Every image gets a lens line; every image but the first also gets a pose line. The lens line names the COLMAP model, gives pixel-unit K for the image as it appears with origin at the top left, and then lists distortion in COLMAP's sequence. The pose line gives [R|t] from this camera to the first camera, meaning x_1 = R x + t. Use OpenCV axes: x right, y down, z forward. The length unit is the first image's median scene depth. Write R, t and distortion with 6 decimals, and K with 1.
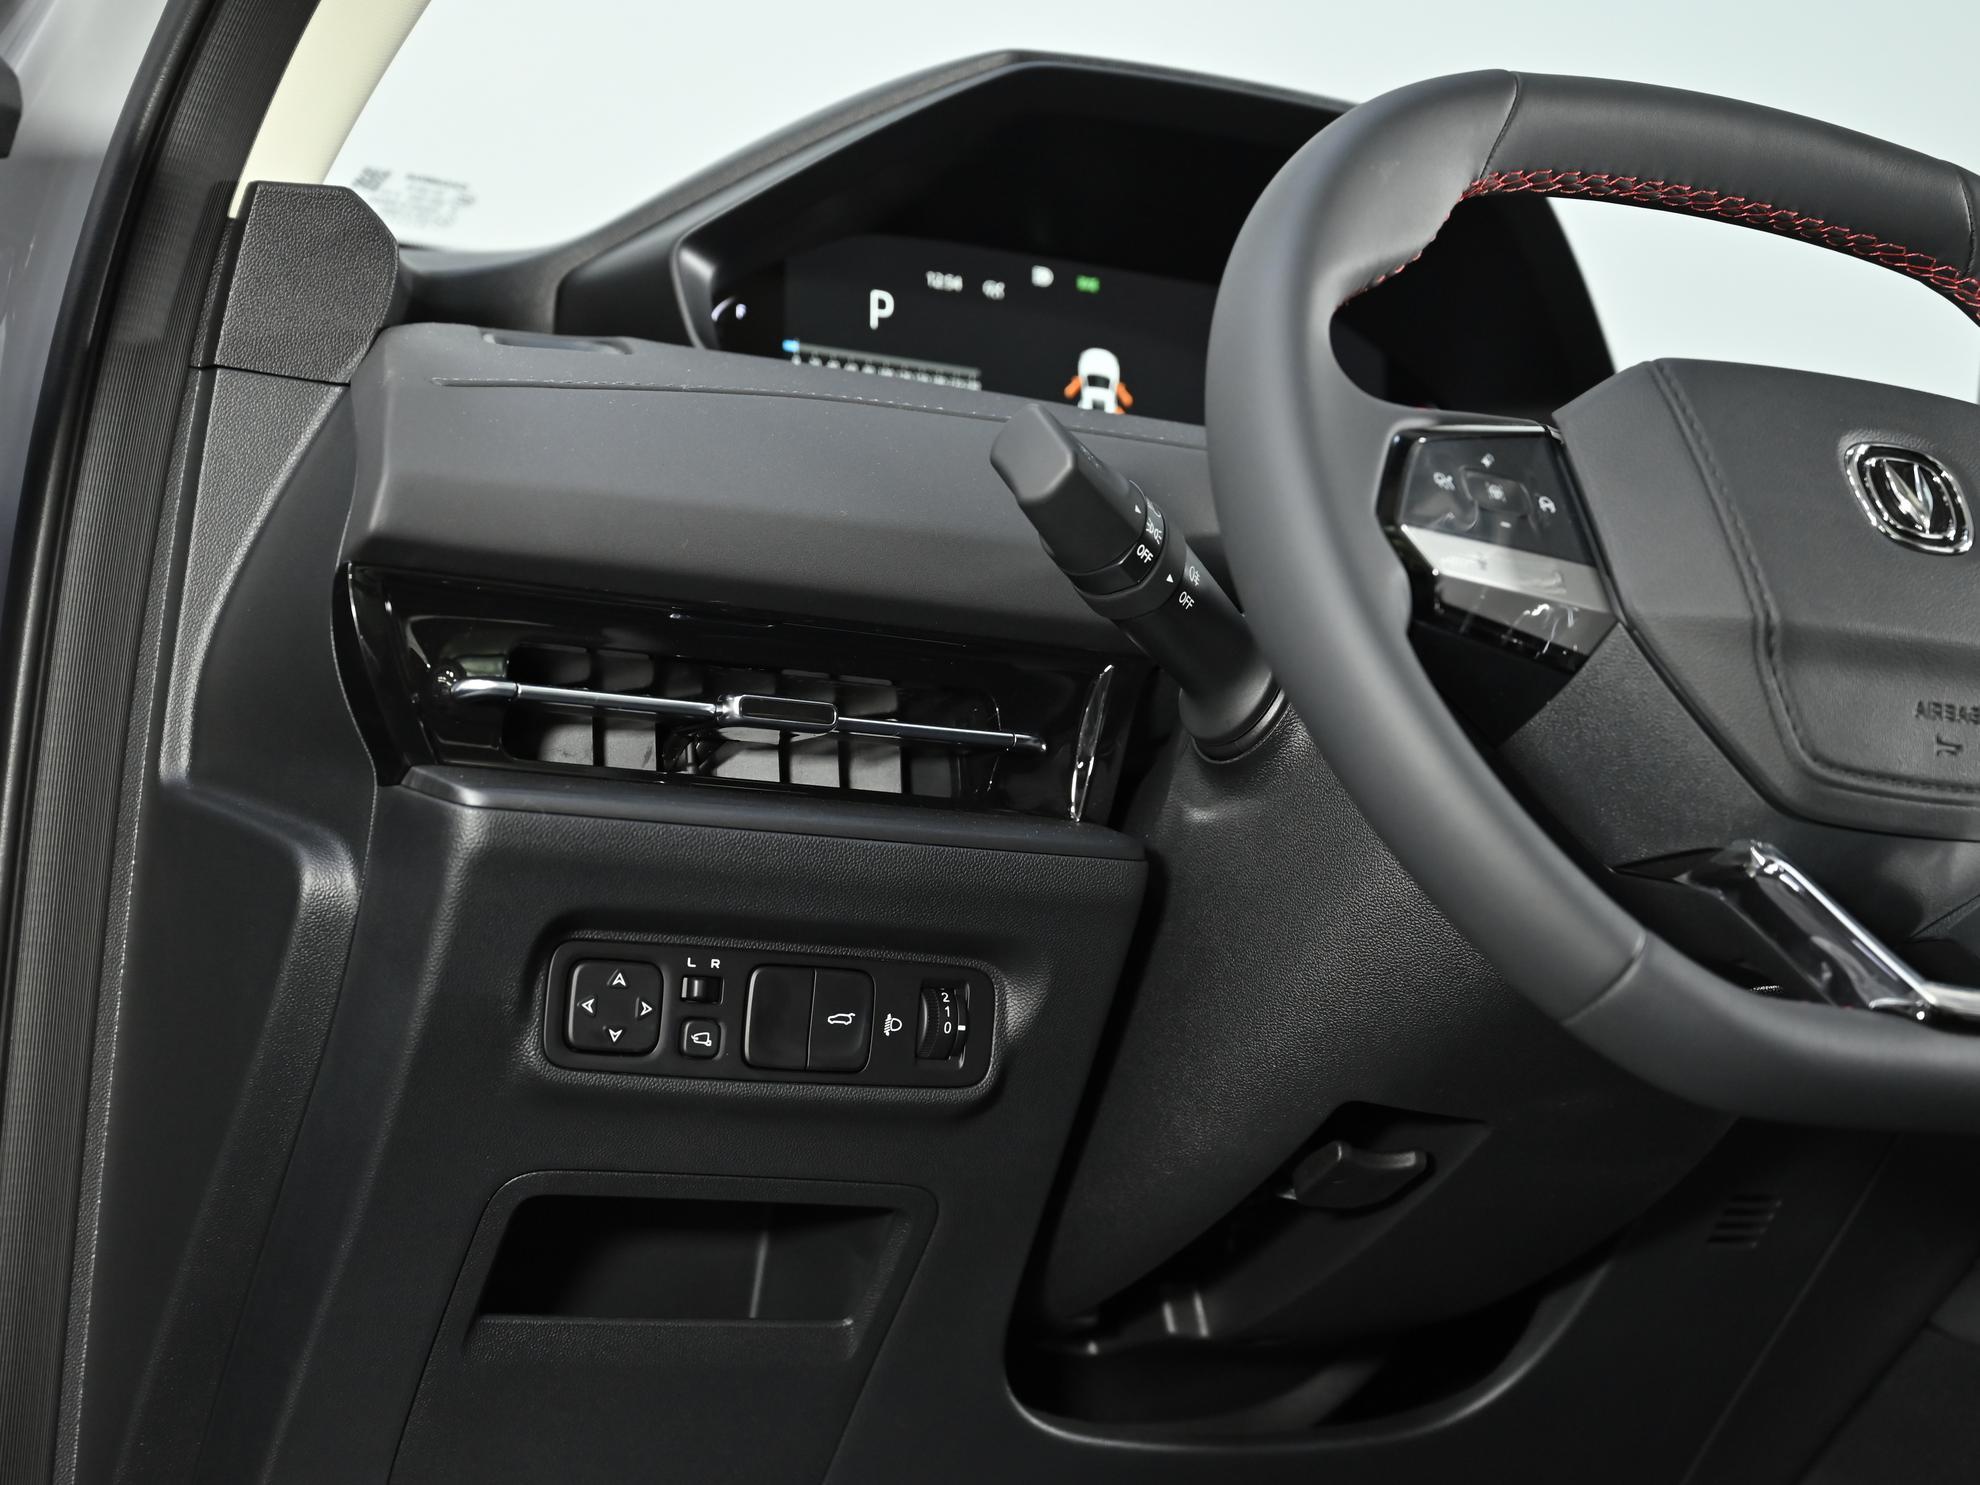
lens RADIAL K [[3754.8, 0, 985.0], [0, 3754.8, 744.5], [0, 0, 1]] dist [0.004625, 0.000000]
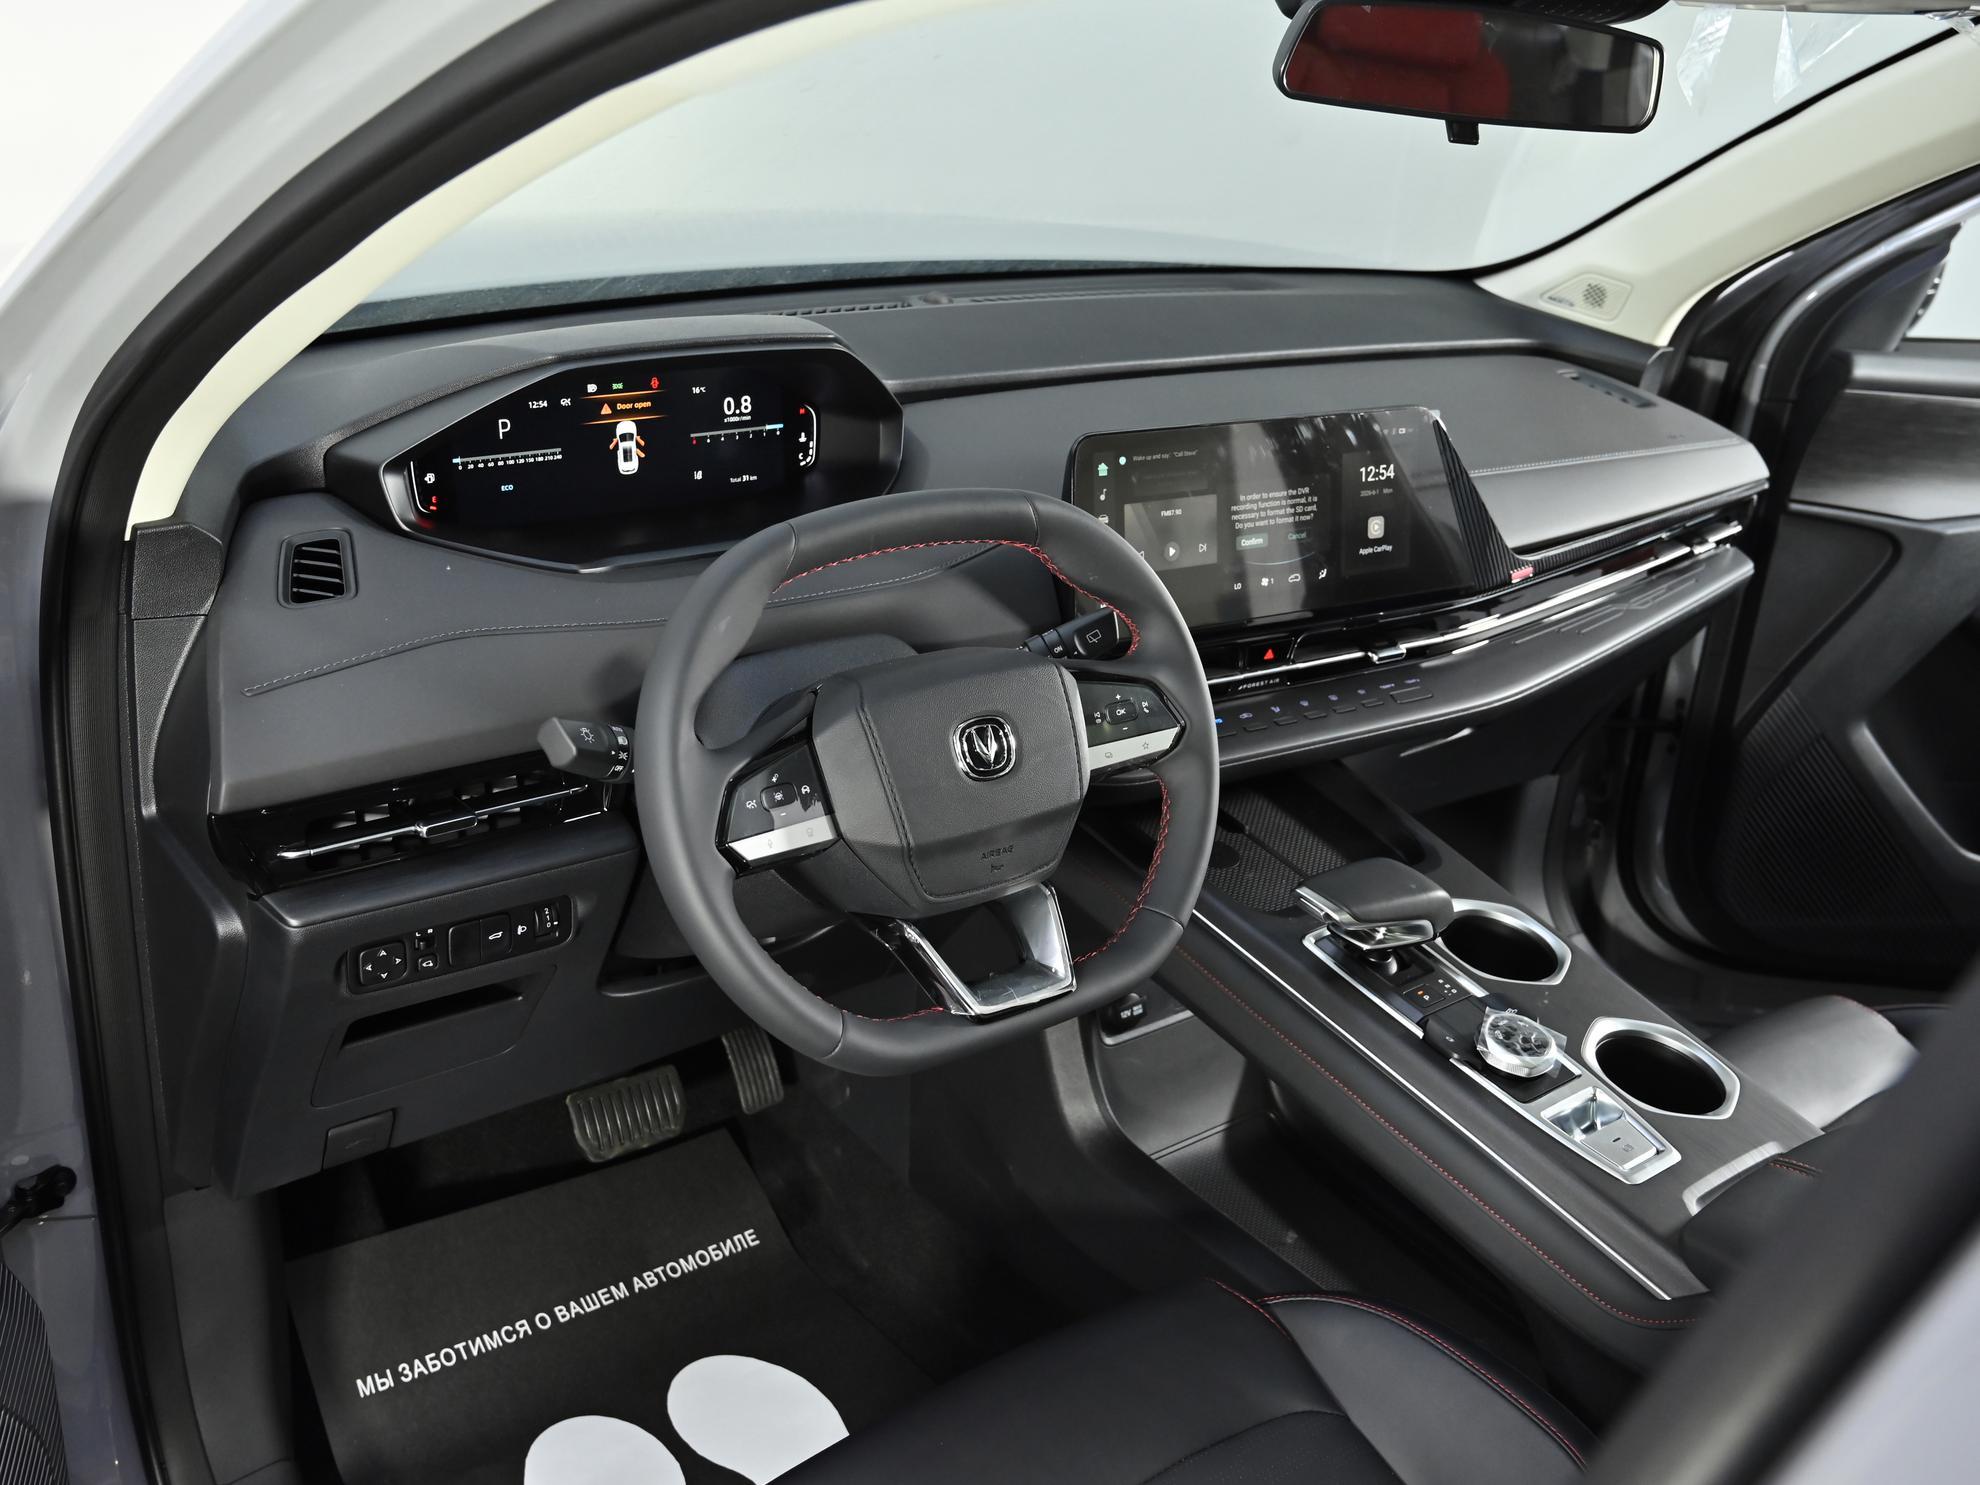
lens RADIAL K [[1841.2, 0, 994.5], [0, 1841.2, 733.9], [0, 0, 1]] dist [-0.020658, 0.000000]
pose [[0.990182, -0.046769, 0.131726, 0.108451], [-0.019939, 0.885472, 0.464265, -0.510672], [-0.138353, -0.462334, 0.875846, 0.097638]]
